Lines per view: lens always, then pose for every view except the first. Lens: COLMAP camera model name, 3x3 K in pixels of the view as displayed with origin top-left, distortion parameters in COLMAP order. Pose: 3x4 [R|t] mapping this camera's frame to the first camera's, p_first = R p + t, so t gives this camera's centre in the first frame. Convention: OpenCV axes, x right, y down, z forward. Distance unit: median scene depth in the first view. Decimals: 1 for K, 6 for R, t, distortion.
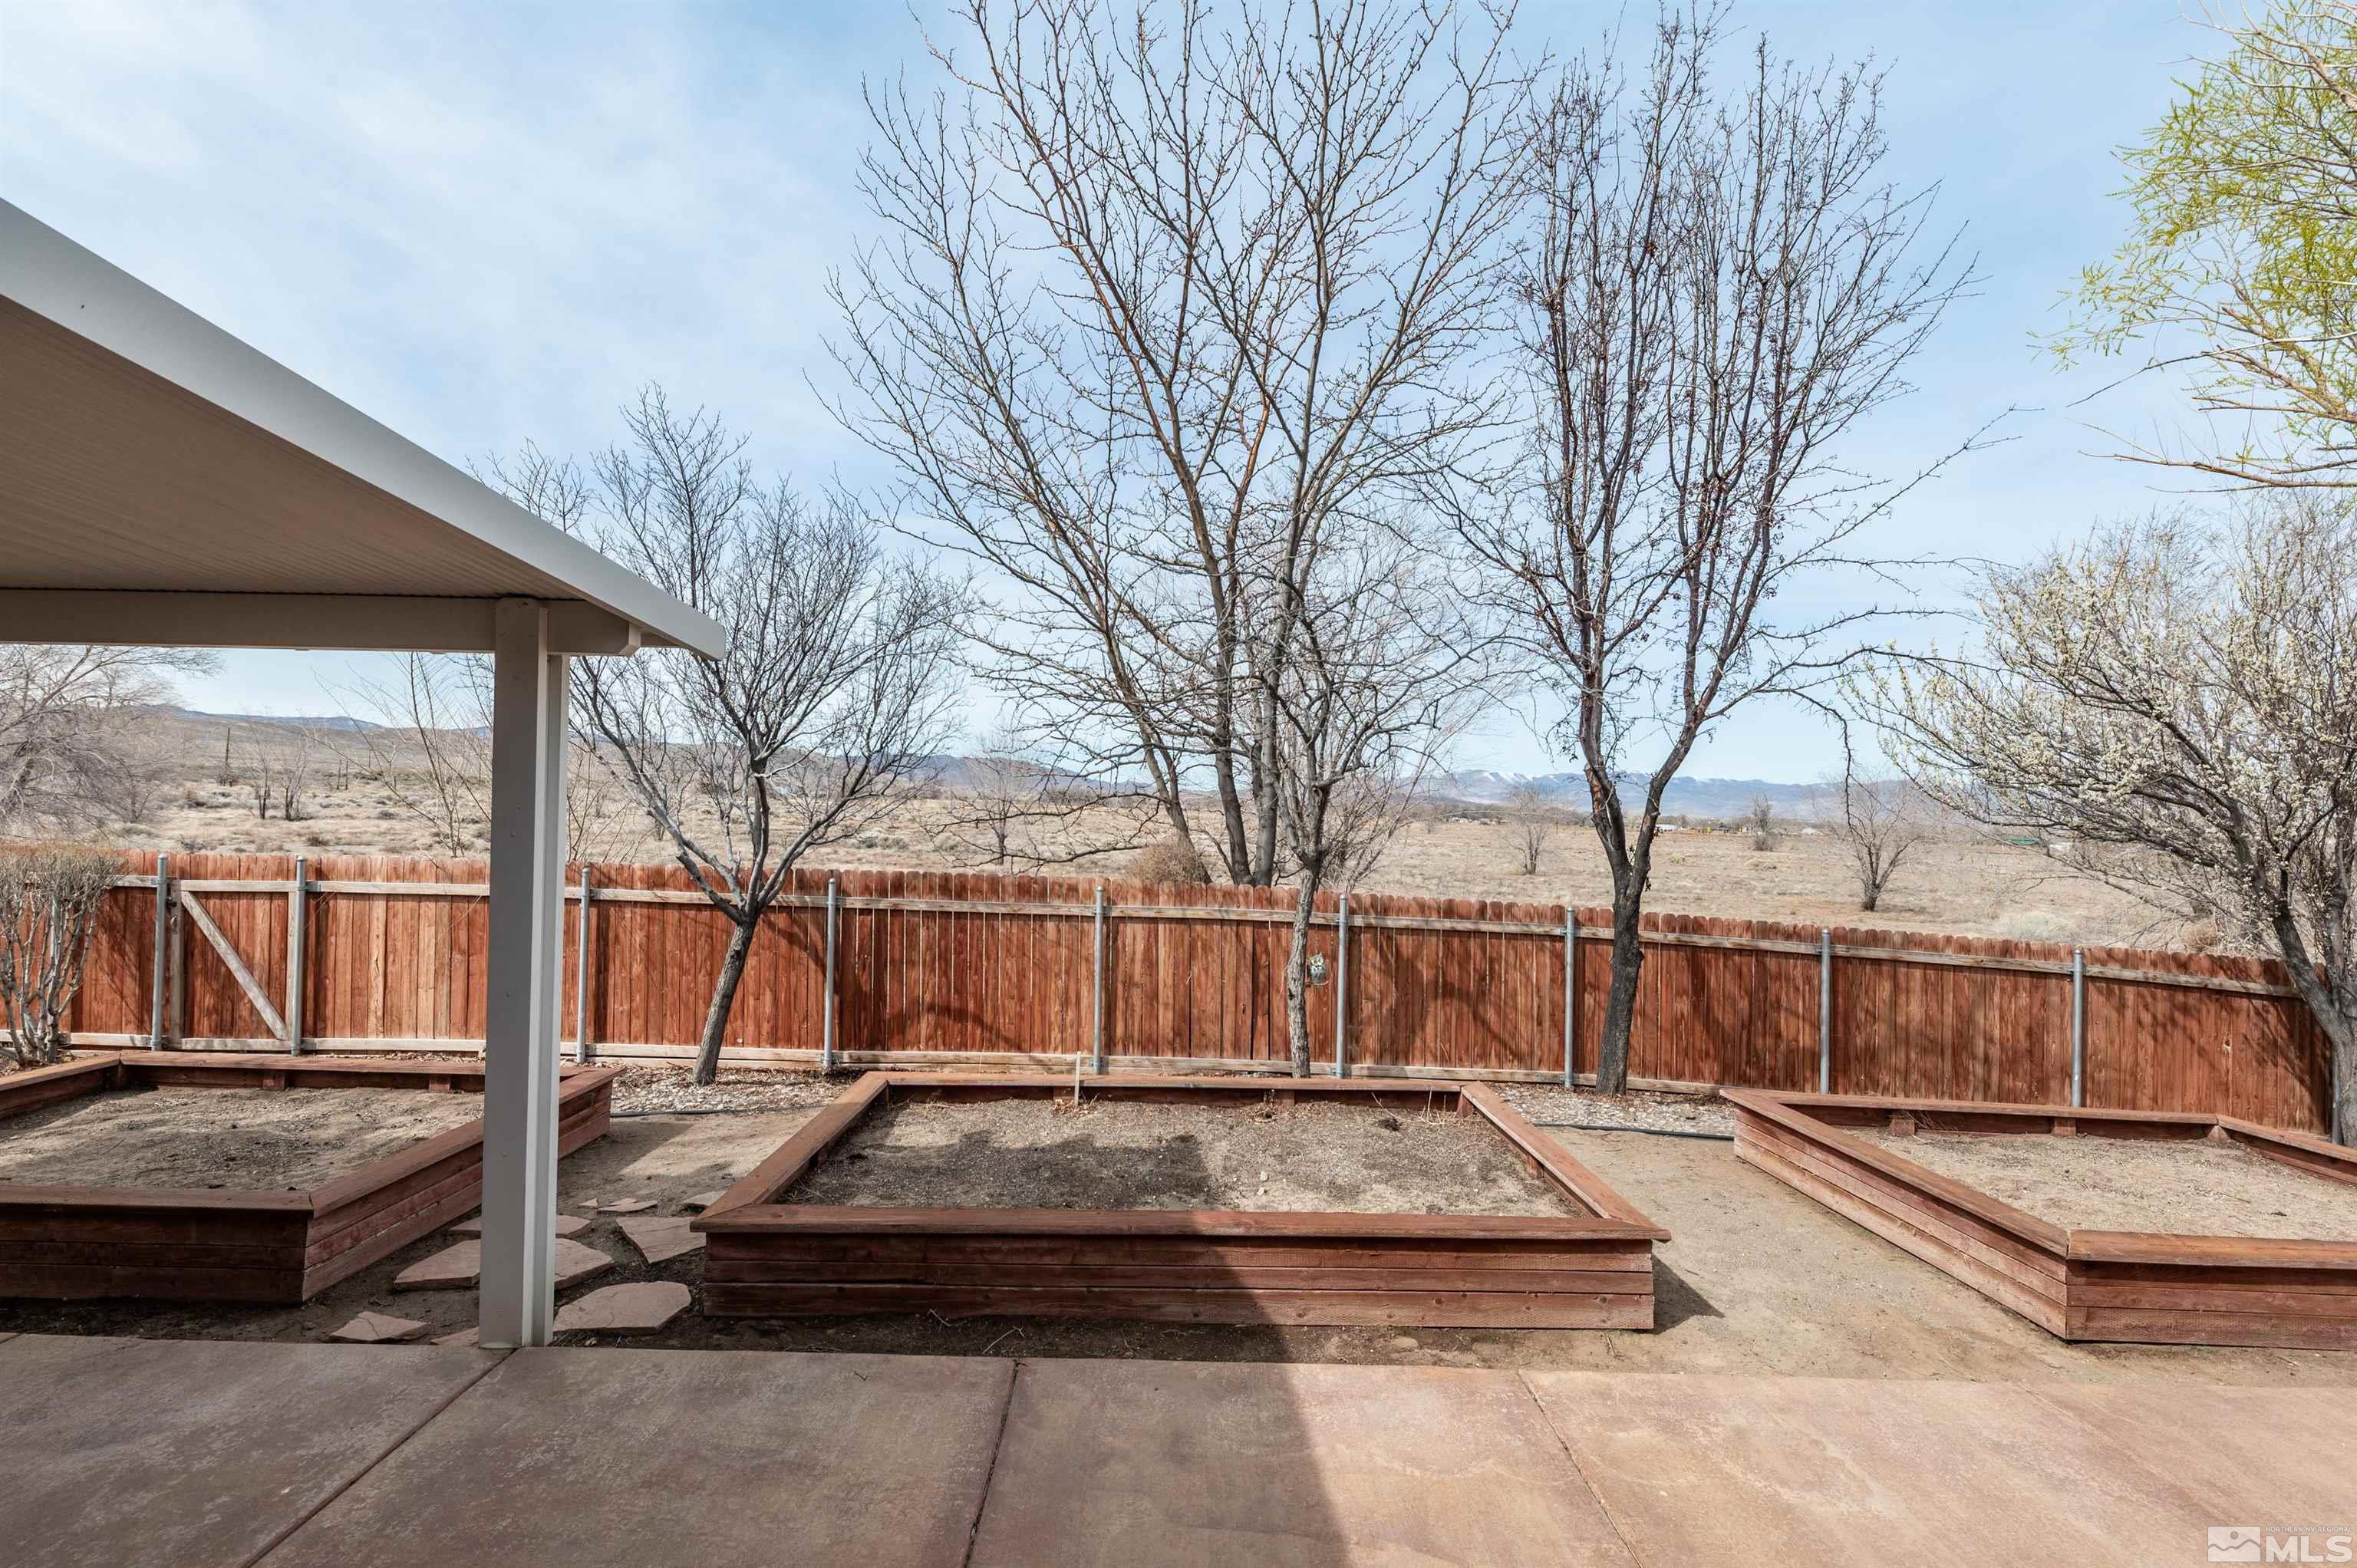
lens RADIAL K [[954.6, 0, 1178.5], [0, 954.6, 784.0], [0, 0, 1]] dist [0.009056, -0.000307]
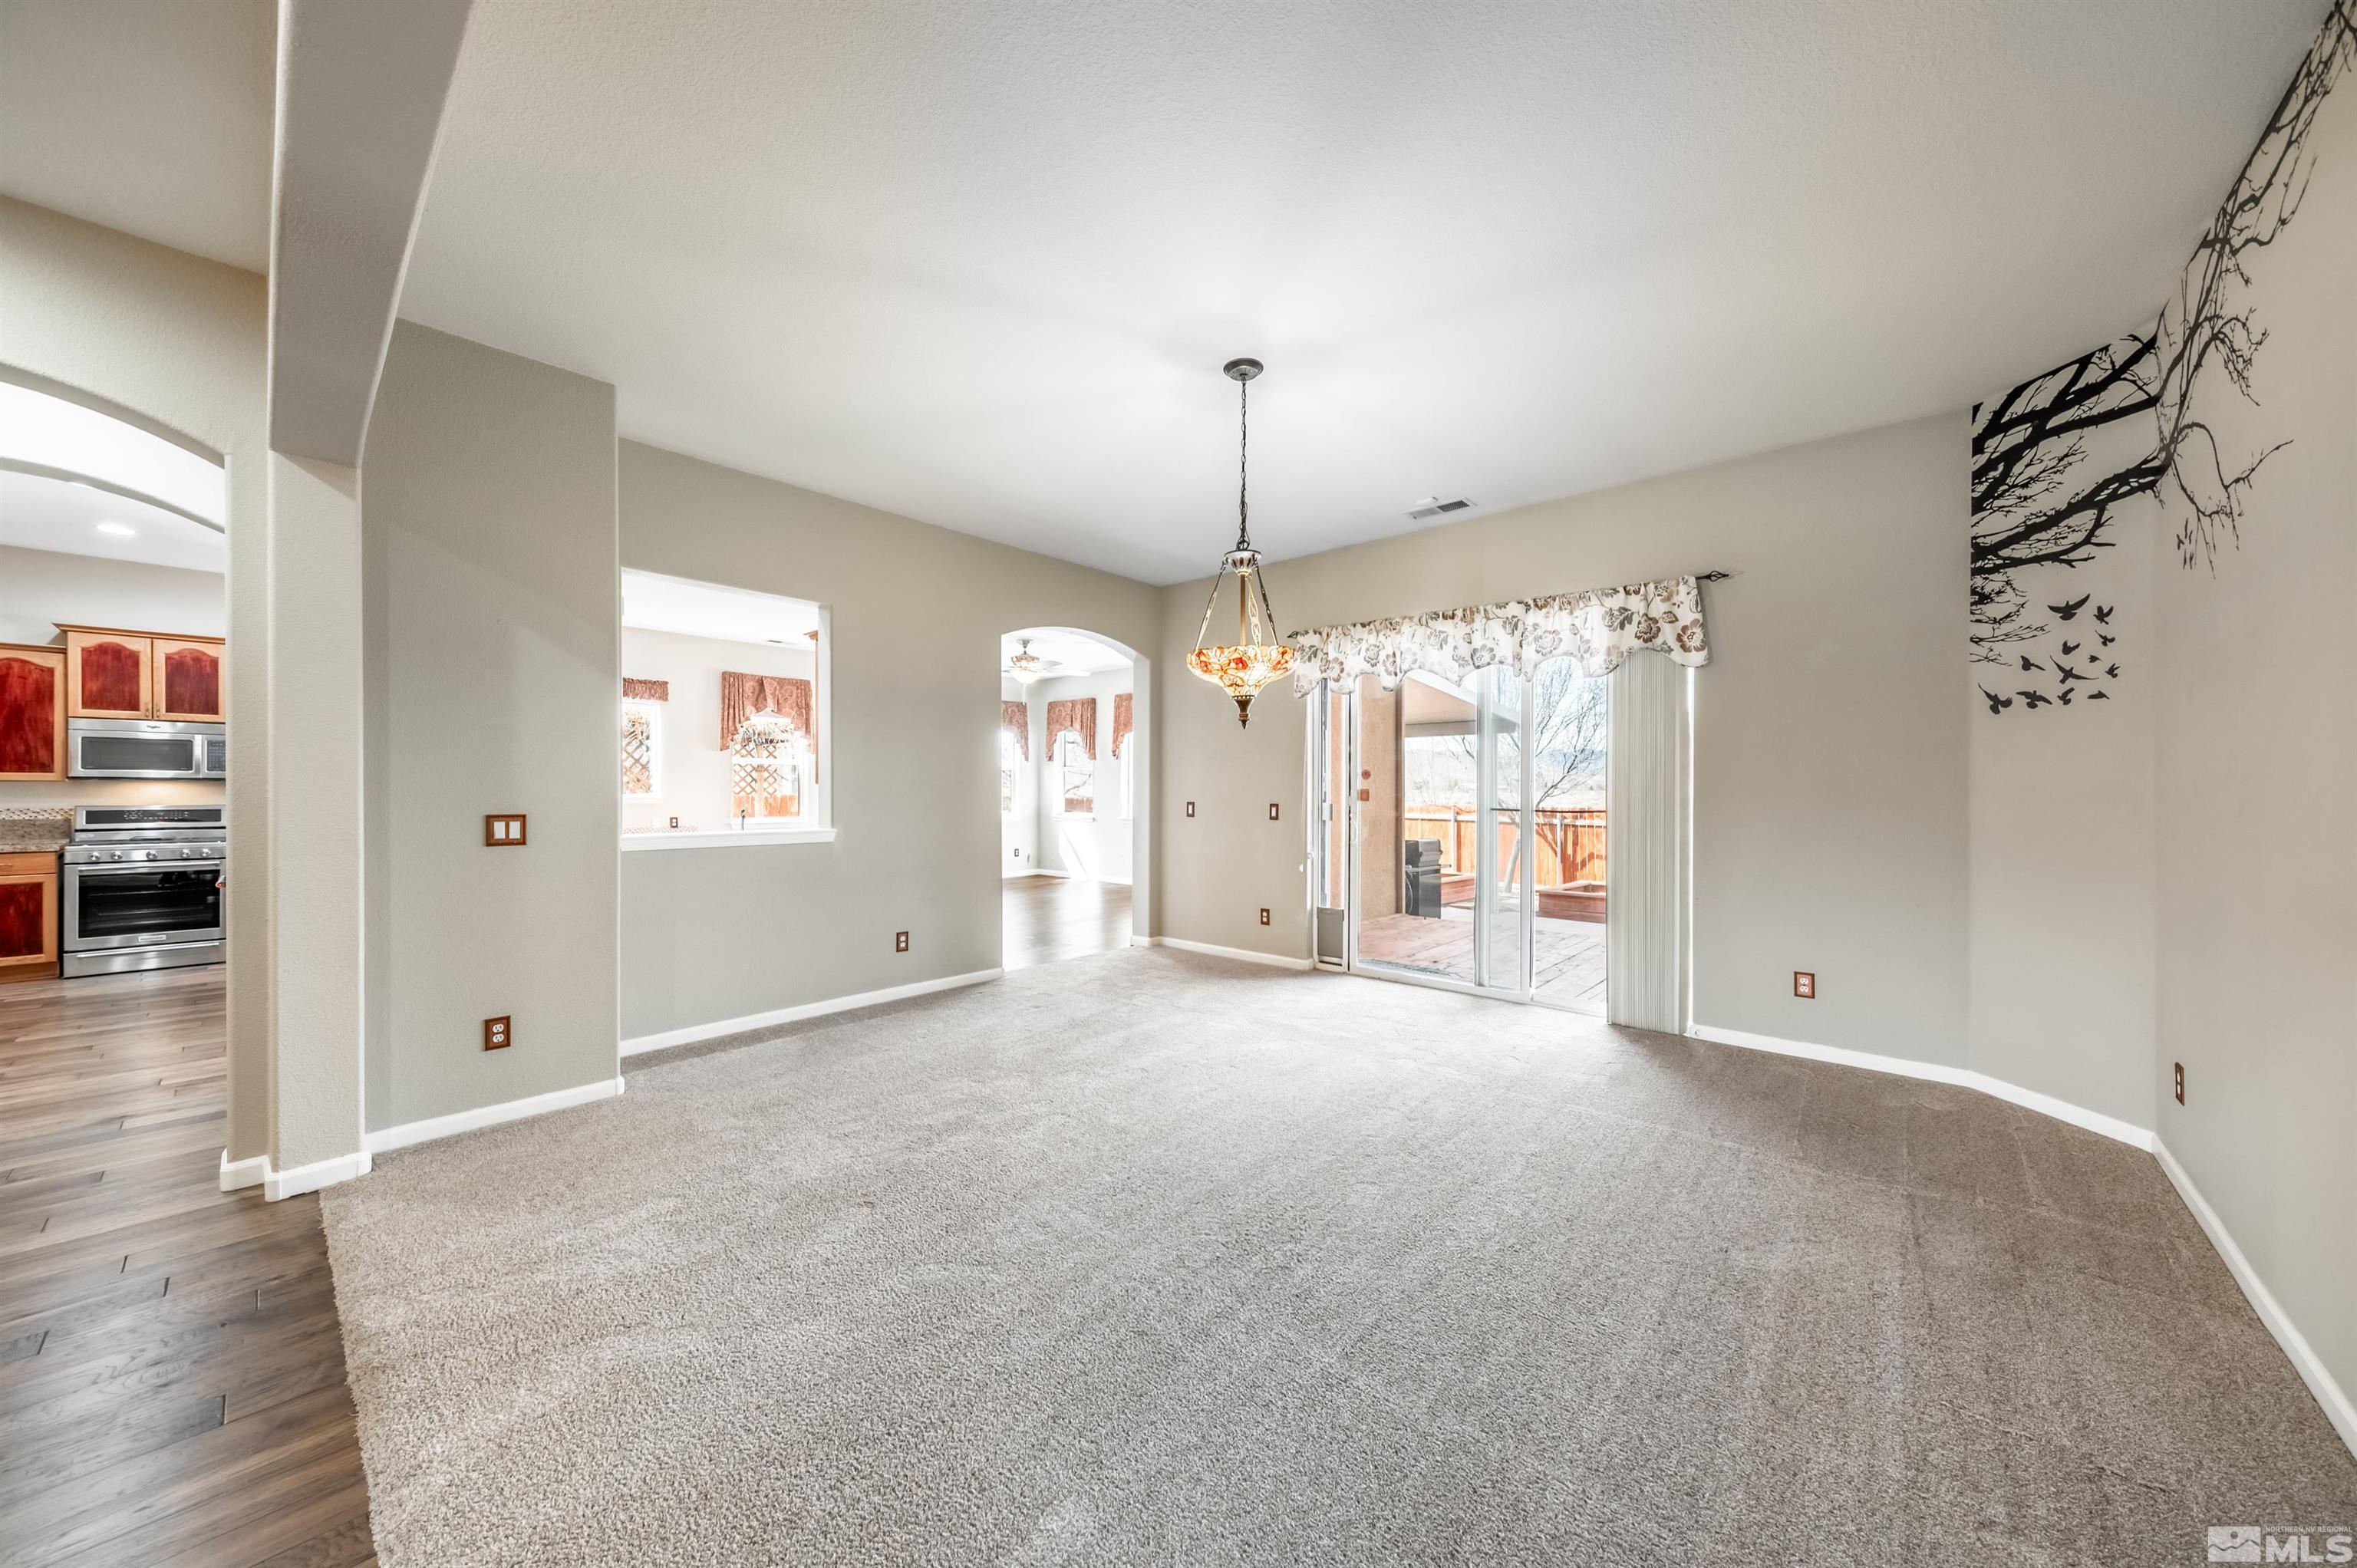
lens RADIAL K [[810.1, 0, 1171.0], [0, 810.1, 792.1], [0, 0, 1]] dist [0.011367, -0.003935]
pose [[0.733917, -0.019557, -0.678958, 0.245945], [0.035134, 0.999340, 0.009192, 0.007221], [0.678330, -0.030600, 0.734120, -0.955612]]
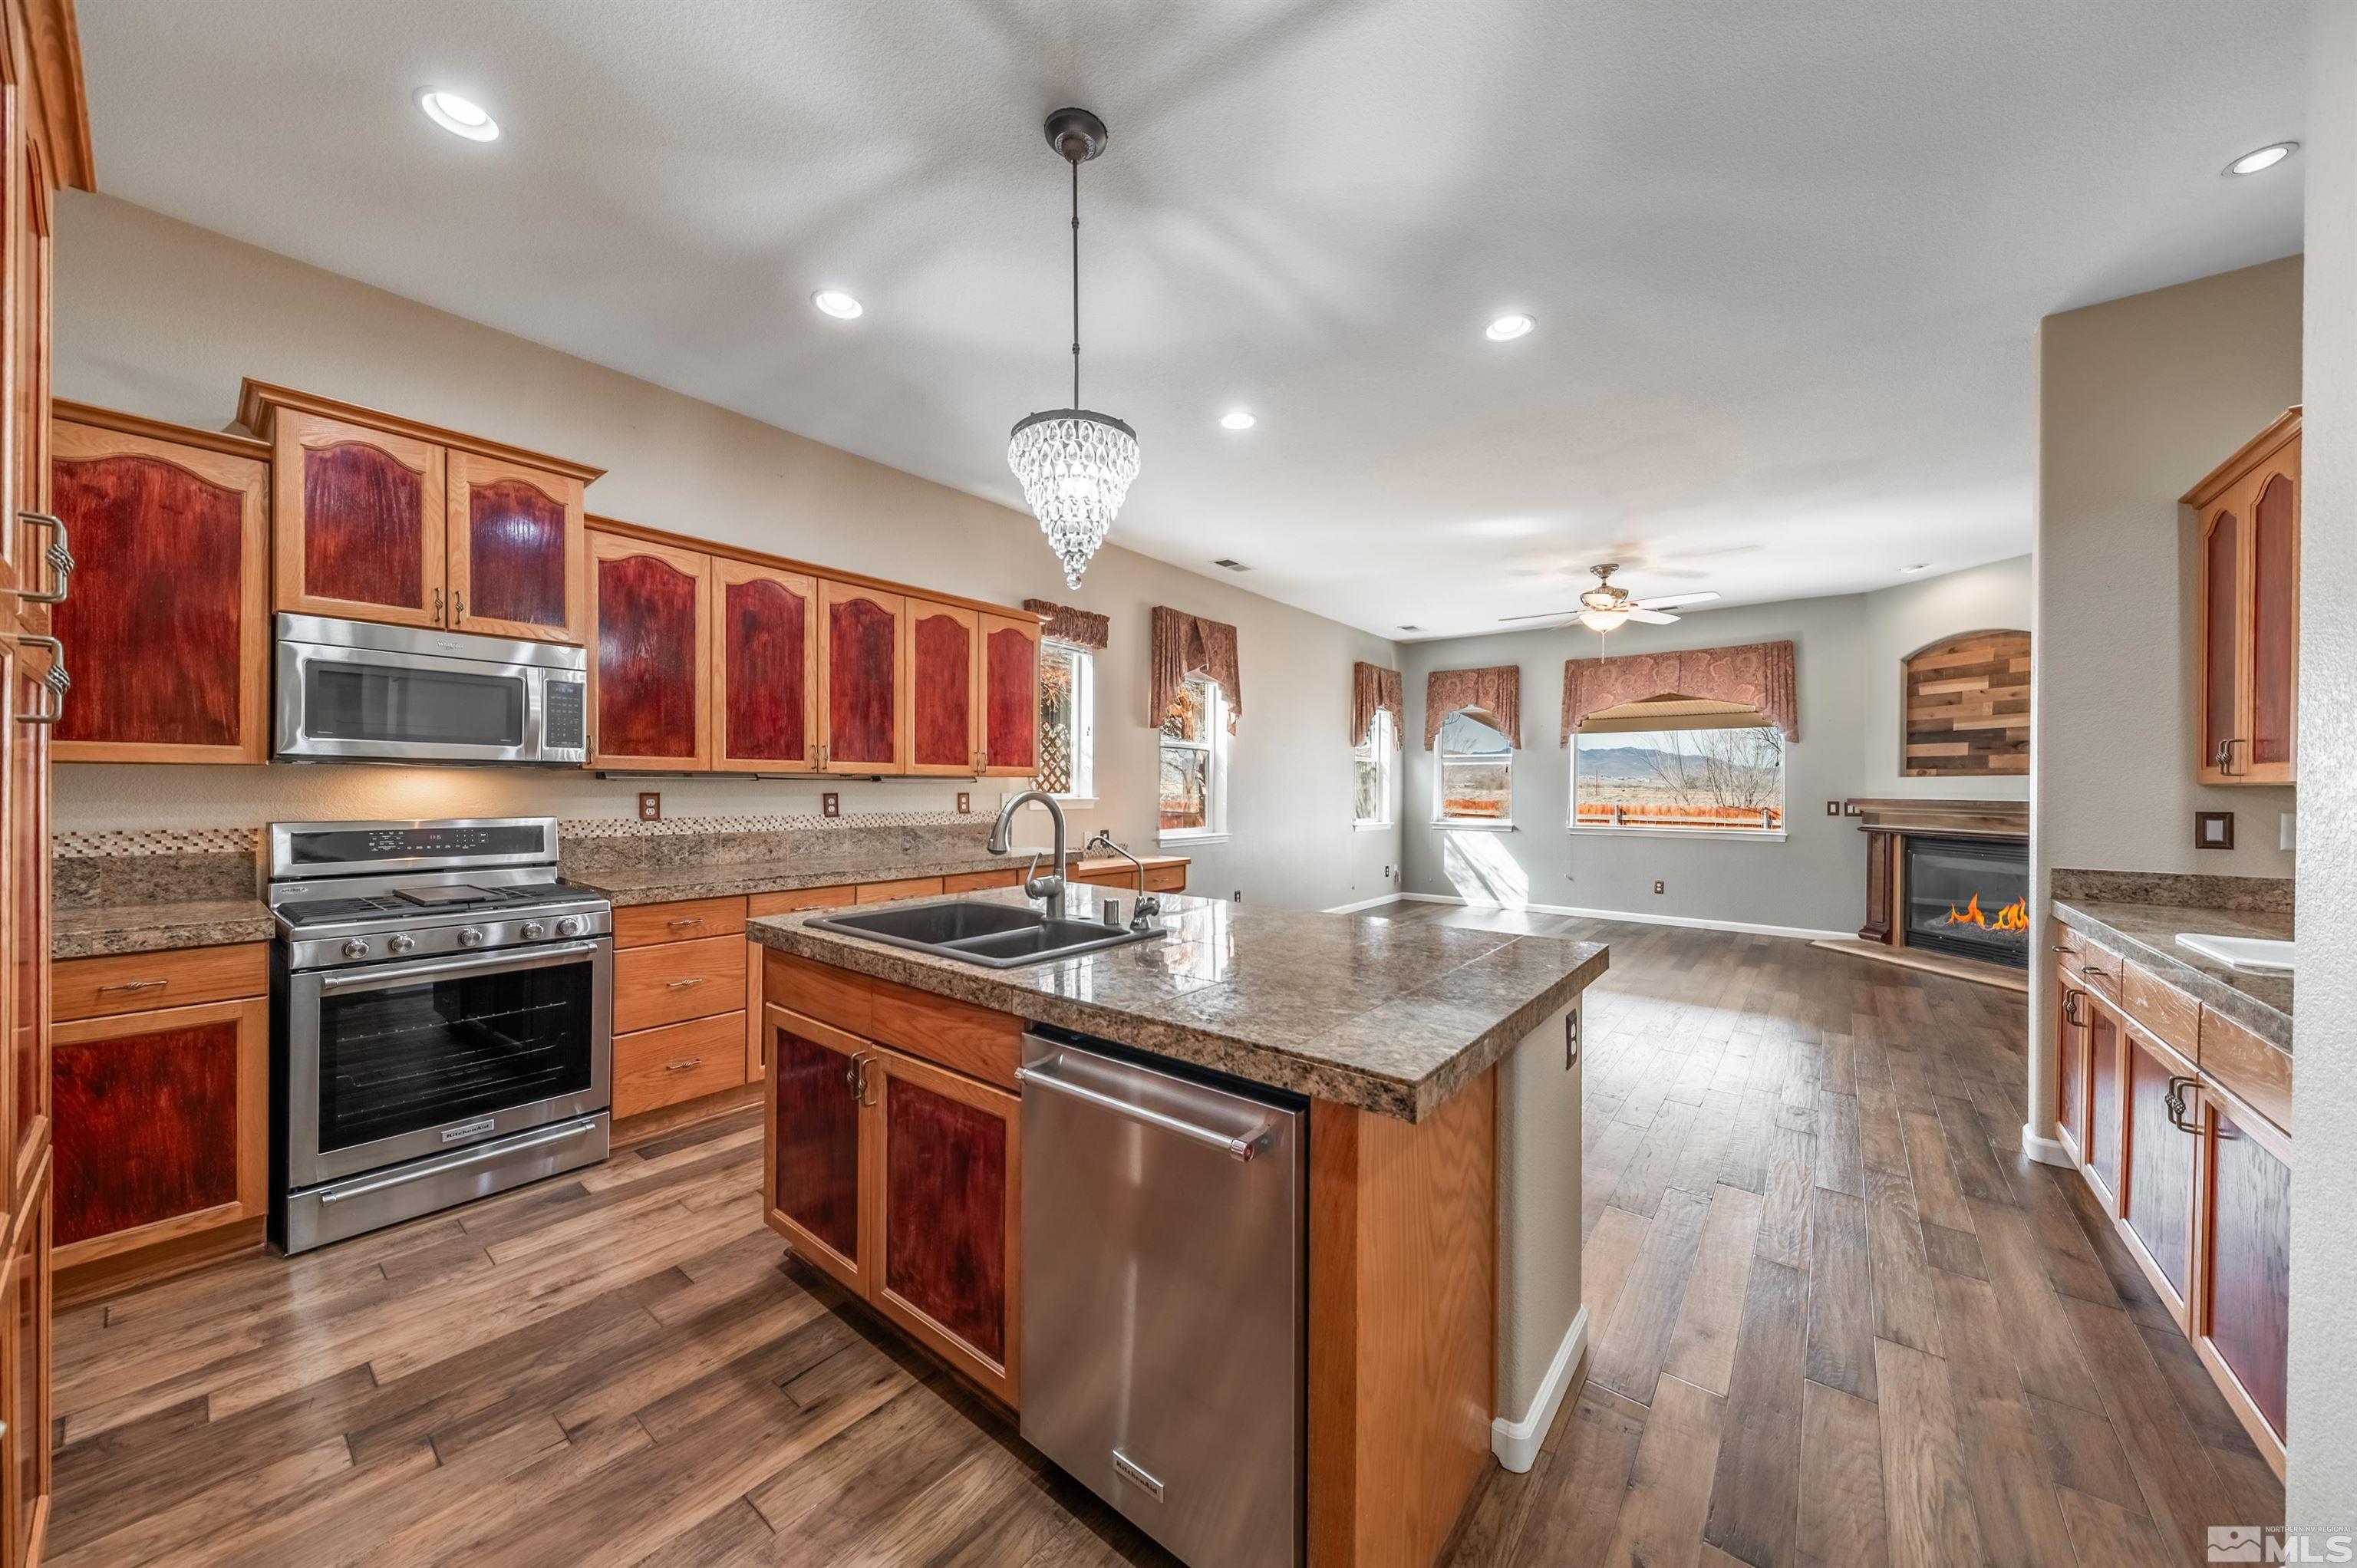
lens RADIAL K [[809.9, 0, 1184.1], [0, 809.9, 788.6], [0, 0, 1]] dist [0.002713, 0.000029]
pose [[0.768967, -0.012998, -0.639156, -0.445054], [0.028506, 0.999496, 0.013970, -0.014123], [0.638652, -0.028962, 0.768950, -1.091146]]
